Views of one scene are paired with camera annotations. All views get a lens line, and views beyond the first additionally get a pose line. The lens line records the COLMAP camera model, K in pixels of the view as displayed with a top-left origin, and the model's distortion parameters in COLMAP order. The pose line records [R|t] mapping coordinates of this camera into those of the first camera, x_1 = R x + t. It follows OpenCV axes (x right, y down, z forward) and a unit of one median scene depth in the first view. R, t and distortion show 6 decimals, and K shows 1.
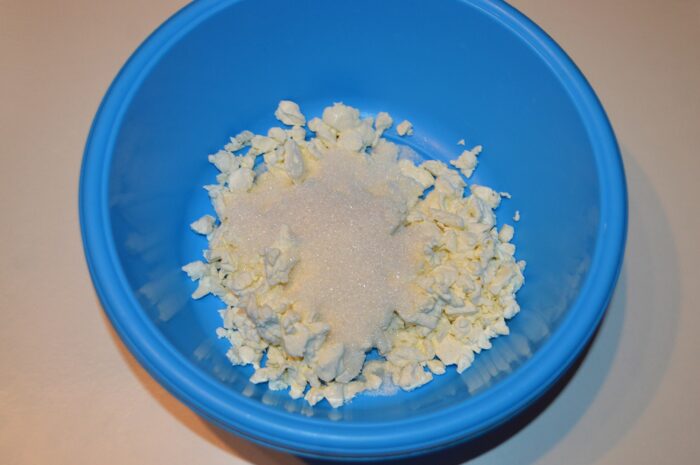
lens RADIAL K [[813.5, 0, 350.0], [0, 813.5, 232.5], [0, 0, 1]] dist [0.017166, 0.003702]
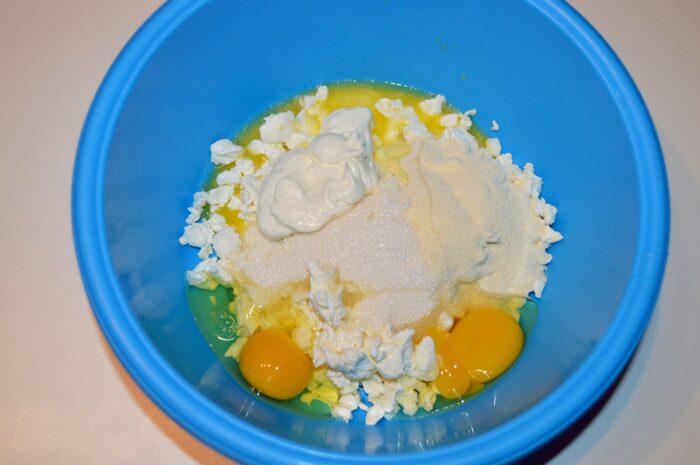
lens RADIAL K [[813.5, 0, 350.0], [0, 813.5, 232.5], [0, 0, 1]] dist [0.017166, 0.003702]
pose [[0.839286, -0.521537, 0.153615, -0.160143], [0.506400, 0.852706, 0.128262, -0.129044], [-0.197882, -0.029858, 0.979771, 0.091157]]
